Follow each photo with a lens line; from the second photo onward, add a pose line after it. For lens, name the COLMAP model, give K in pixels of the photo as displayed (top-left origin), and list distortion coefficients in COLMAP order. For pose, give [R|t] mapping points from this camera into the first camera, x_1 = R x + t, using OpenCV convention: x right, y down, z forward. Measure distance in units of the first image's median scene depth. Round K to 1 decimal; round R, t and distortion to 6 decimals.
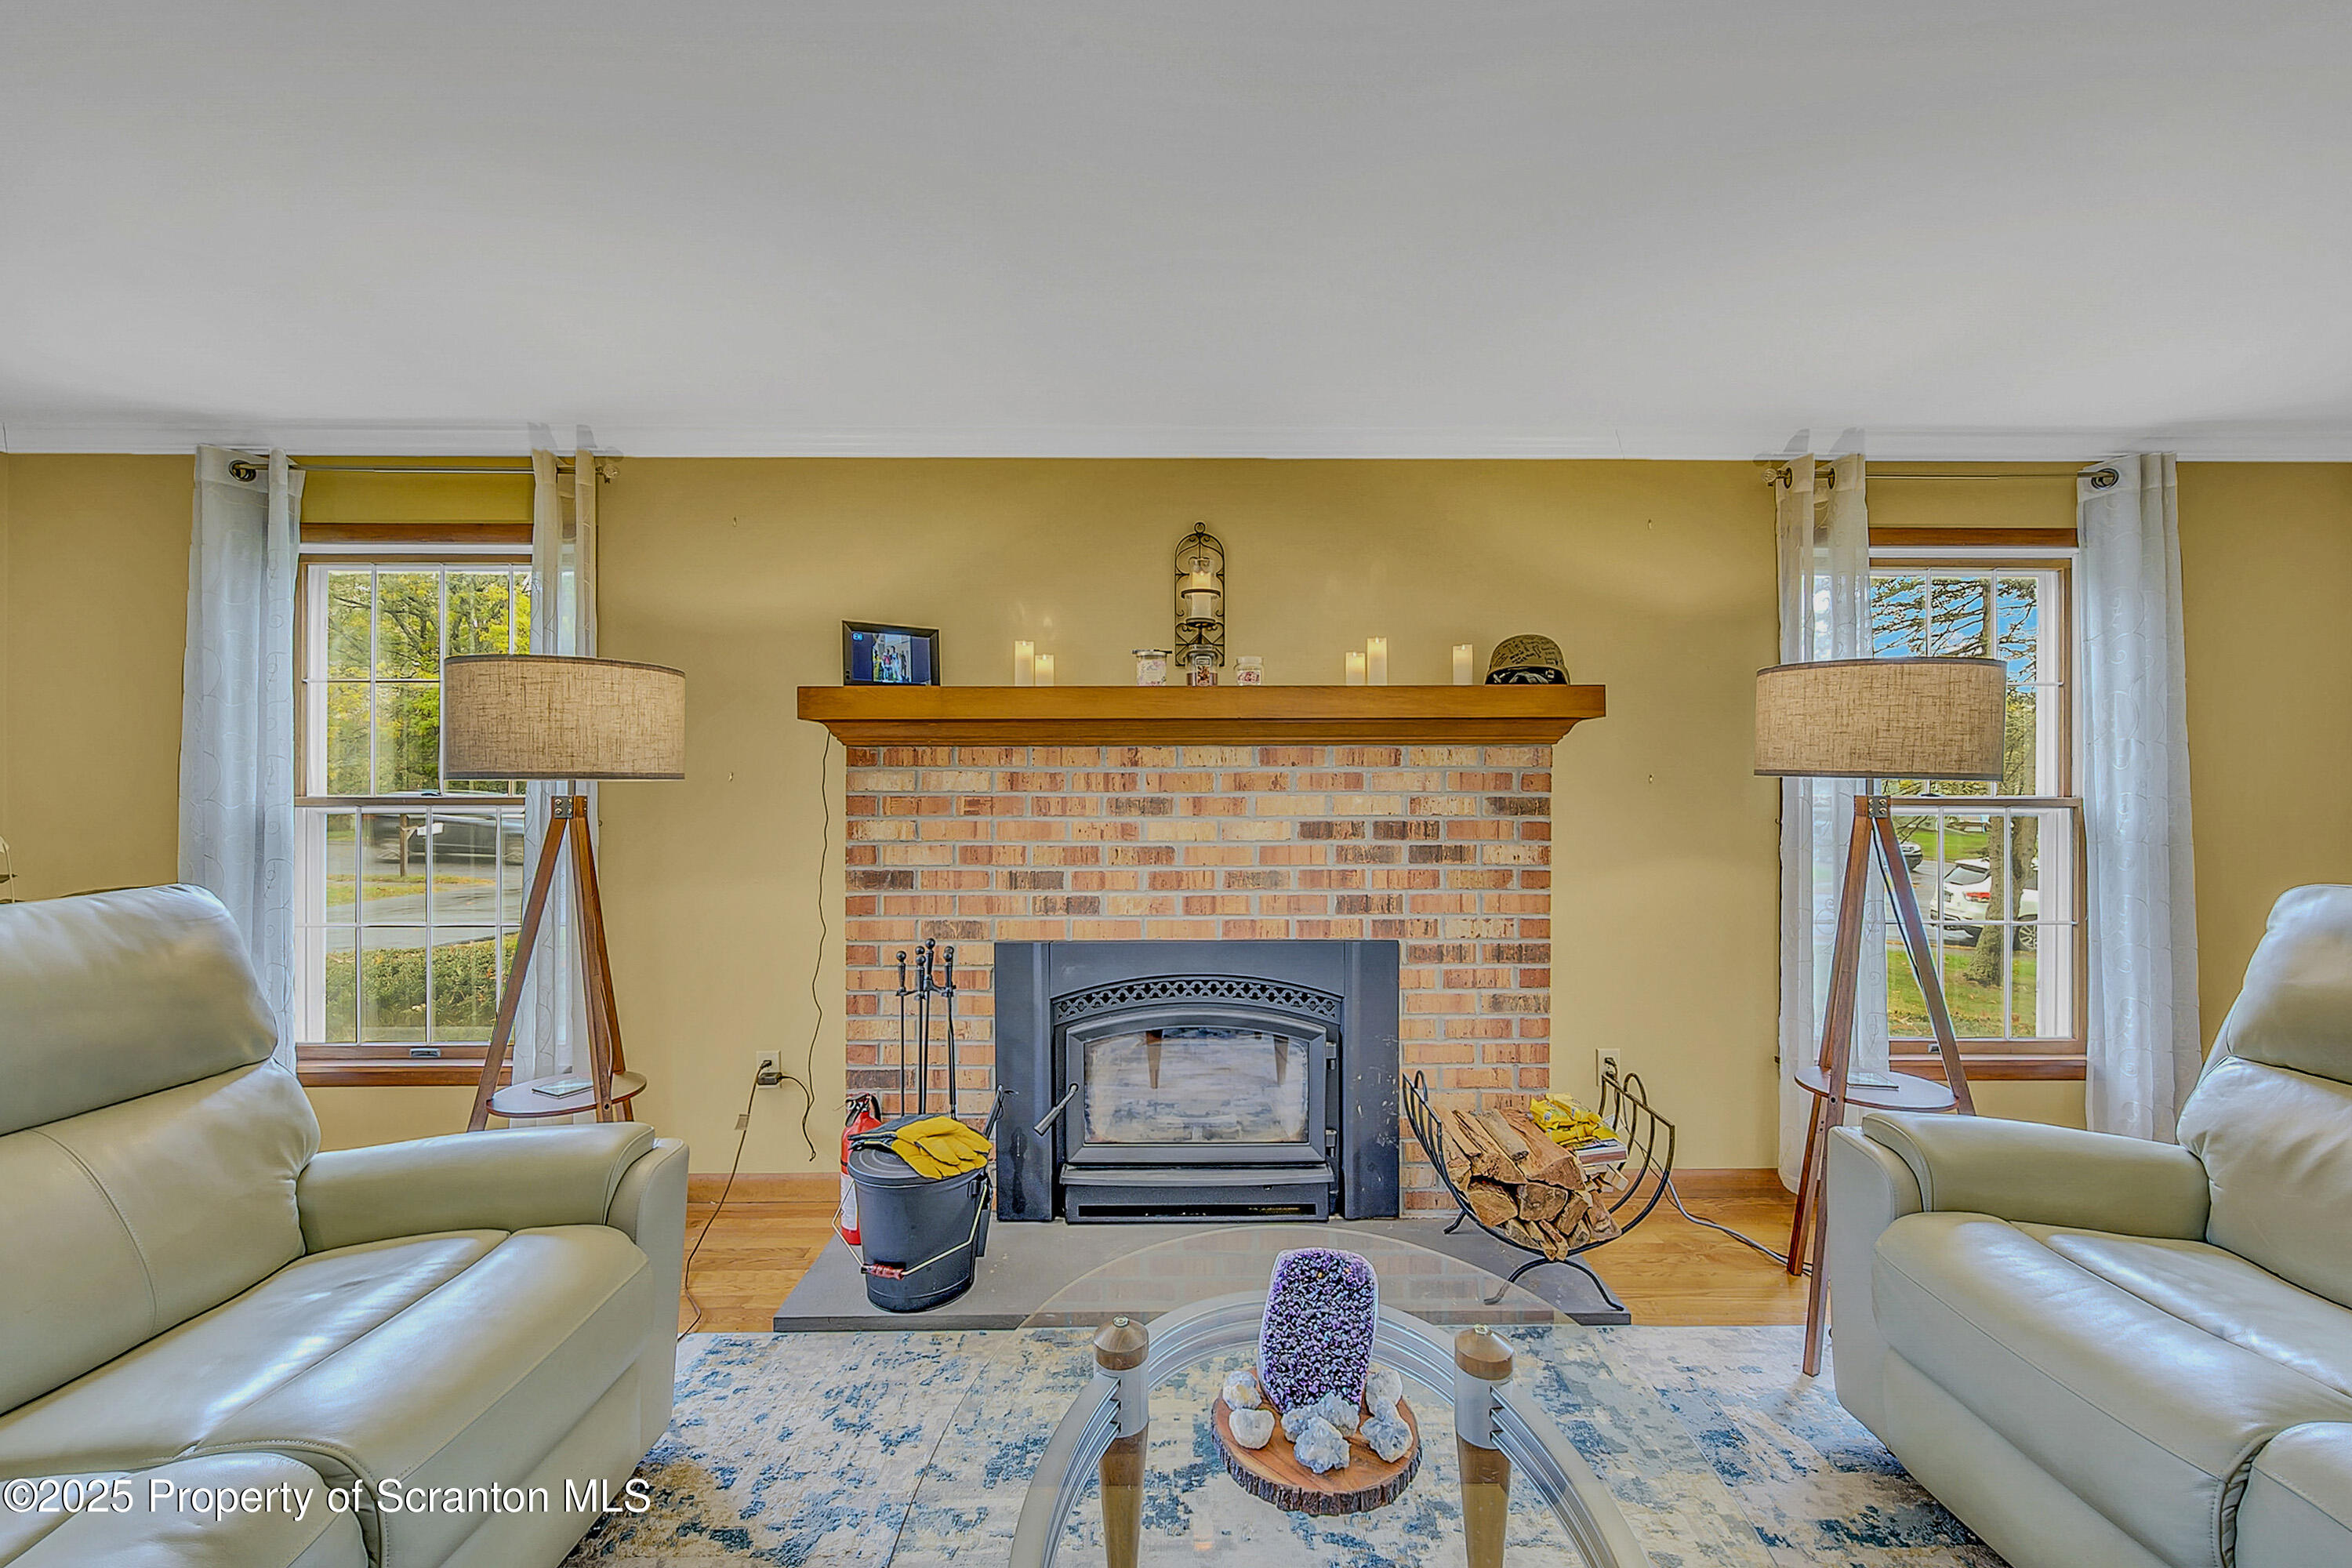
lens RADIAL K [[943.6, 0, 1183.3], [0, 943.6, 782.5], [0, 0, 1]] dist [-0.002590, -0.000200]
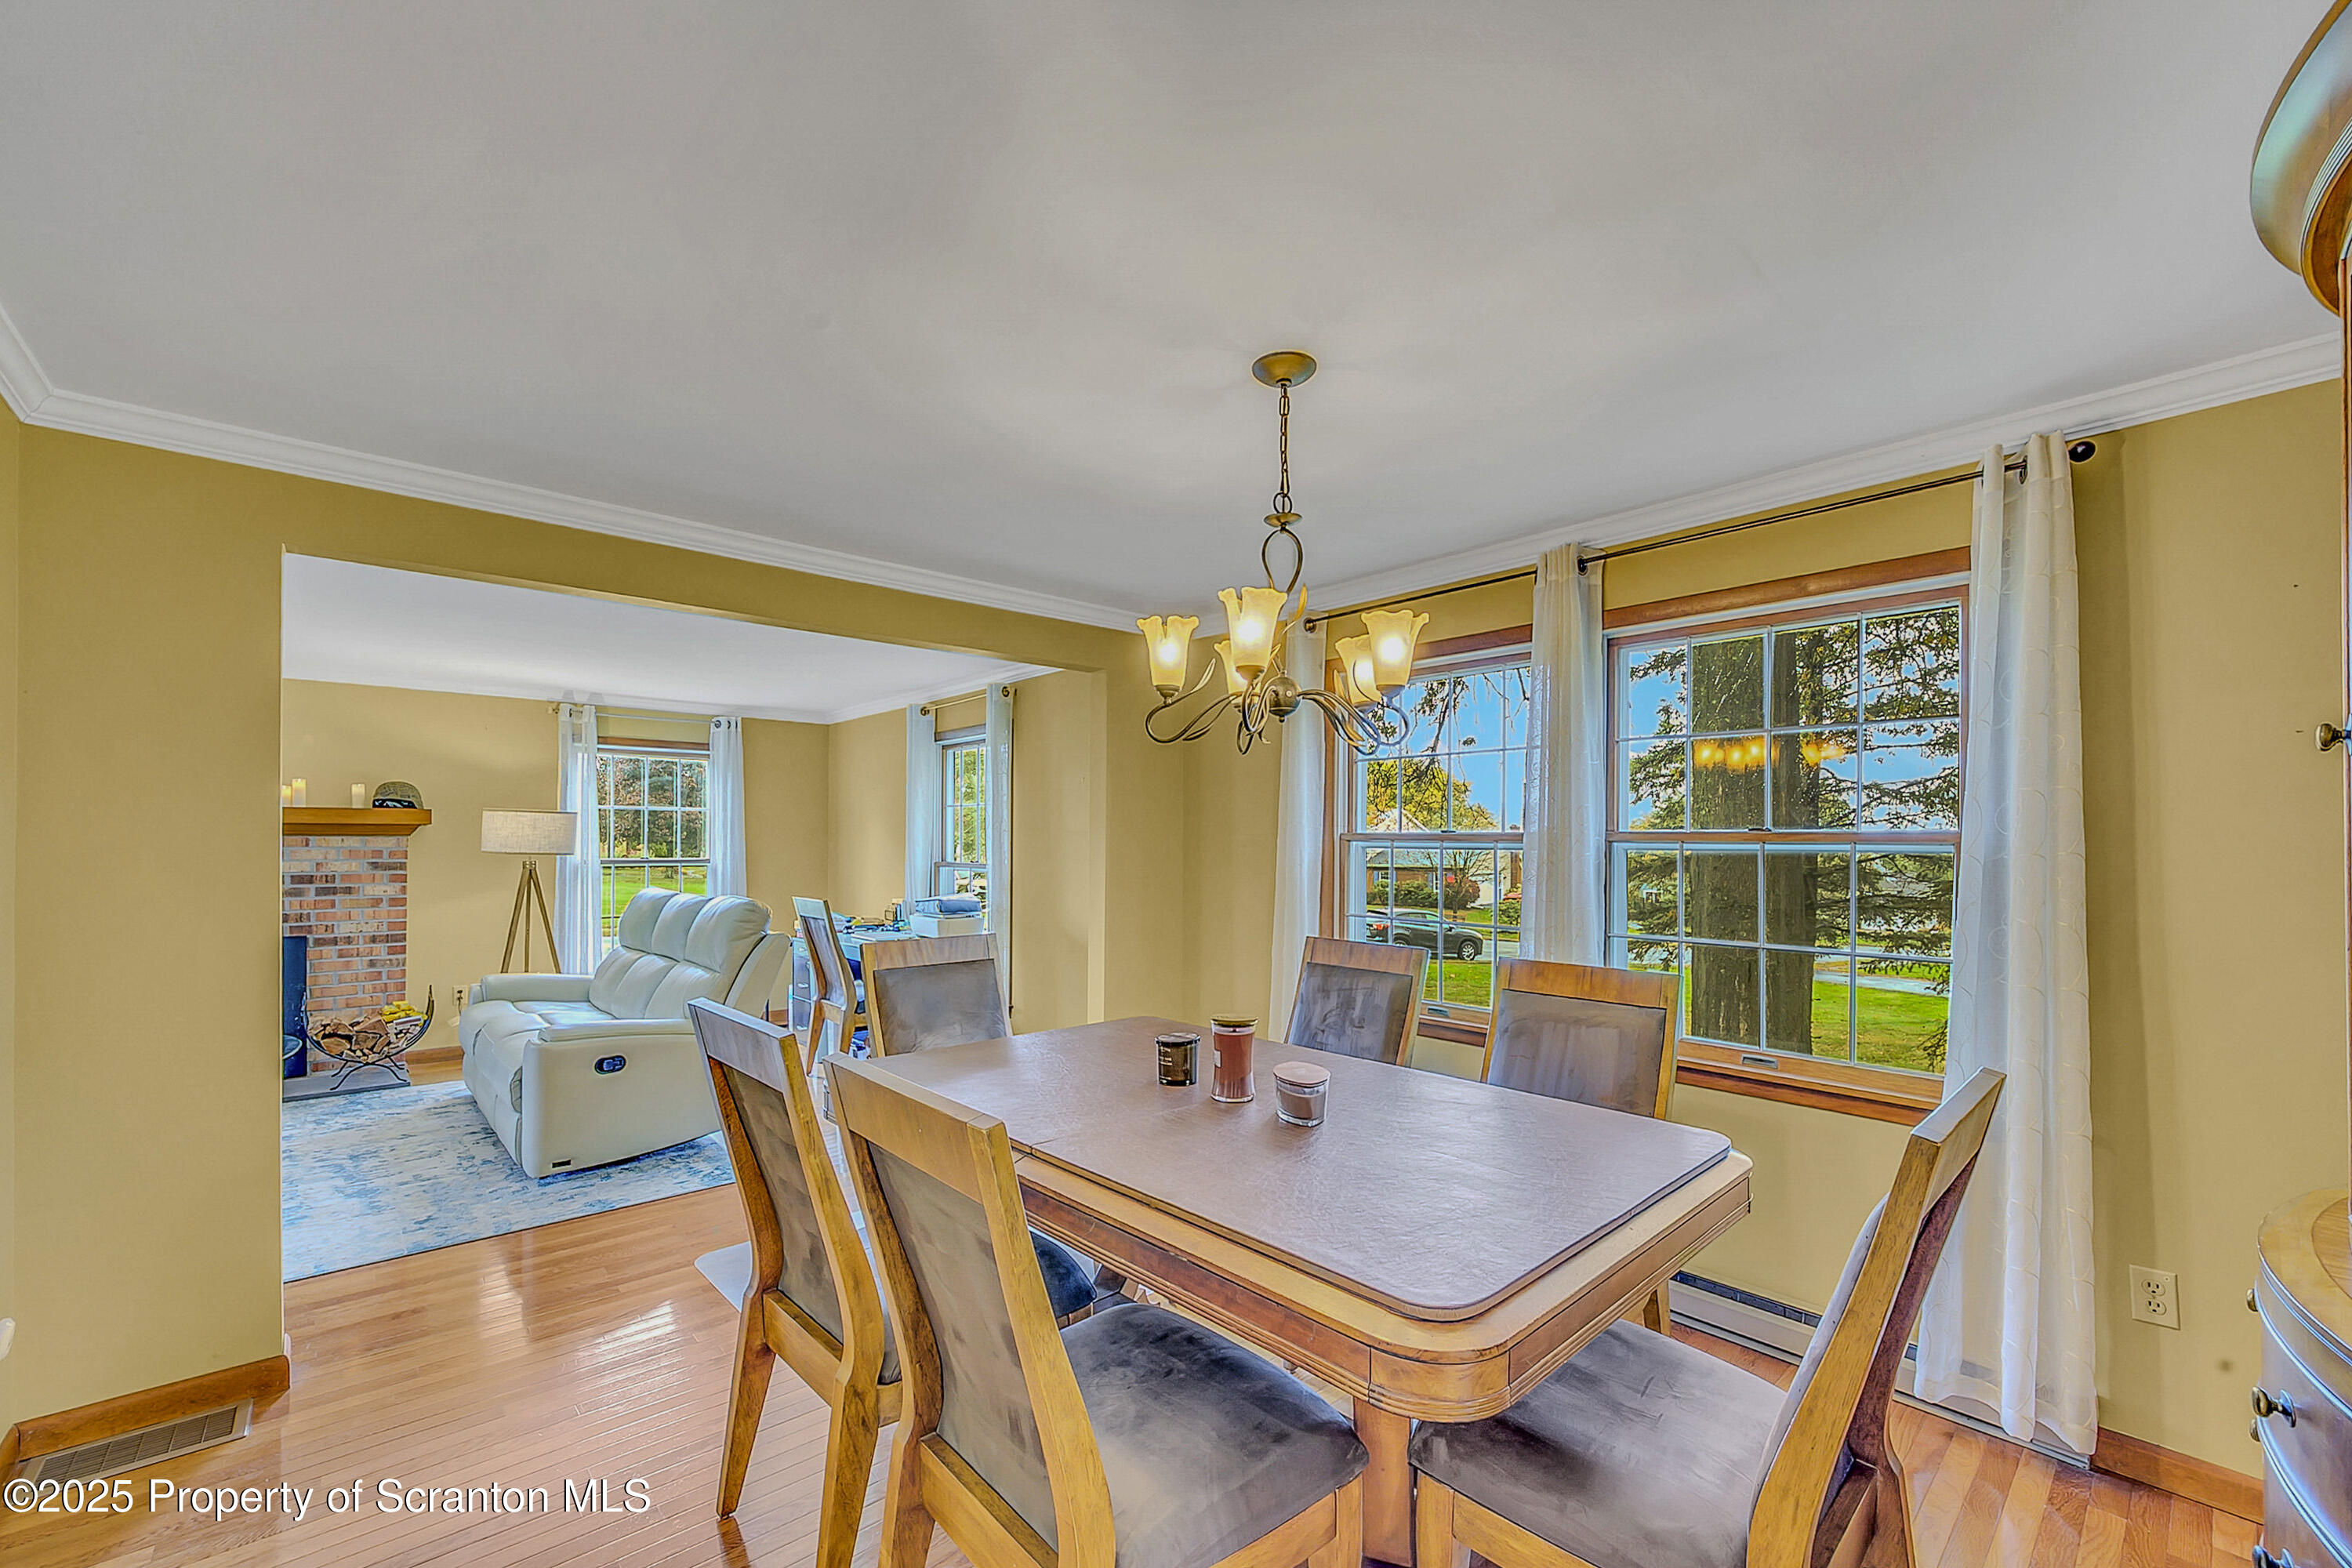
lens RADIAL K [[966.4, 0, 1171.9], [0, 966.4, 838.2], [0, 0, 1]] dist [-0.000735, -0.000080]
pose [[0.757342, 0.003699, 0.653008, 0.277338], [-0.005389, 0.999985, 0.000587, -0.046004], [-0.652996, -0.003964, 0.757351, -1.692410]]
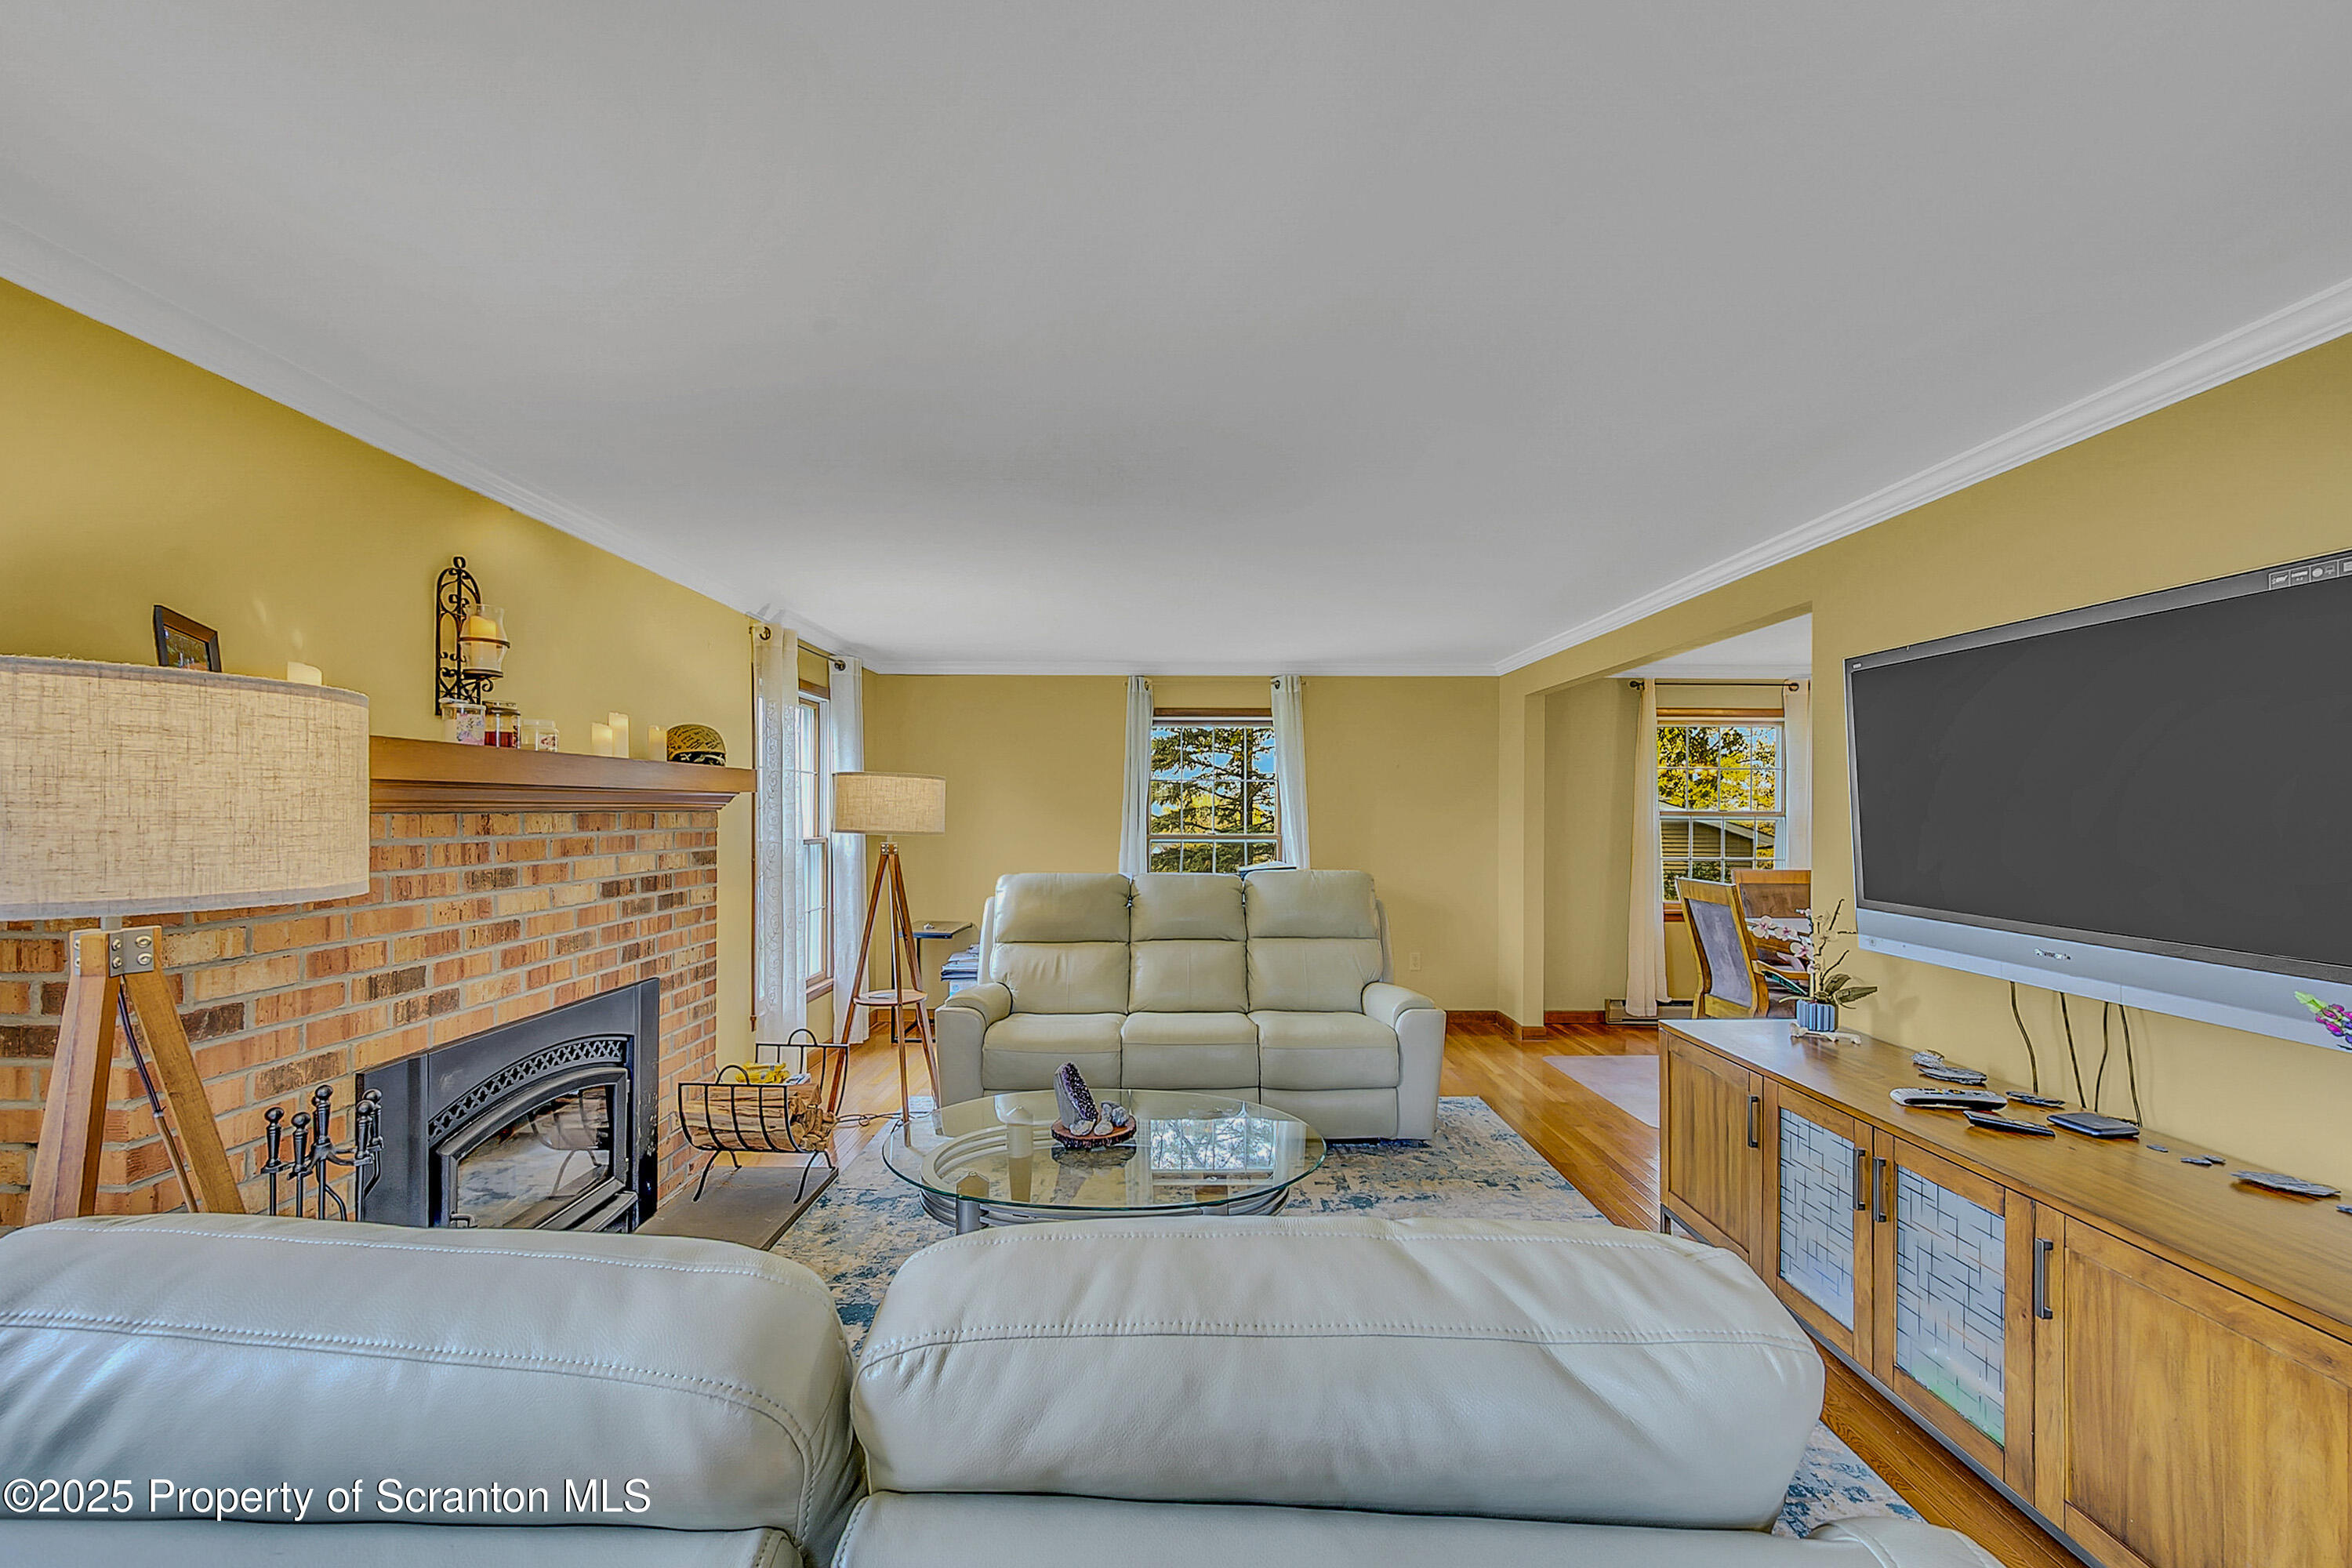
lens RADIAL K [[943.6, 0, 1183.3], [0, 943.6, 782.5], [0, 0, 1]] dist [-0.002590, -0.000200]
pose [[0.003976, 0.028611, 0.999583, -0.947649], [-0.006846, 0.999568, -0.028583, -0.046036], [-0.999969, -0.006729, 0.004170, 0.335896]]
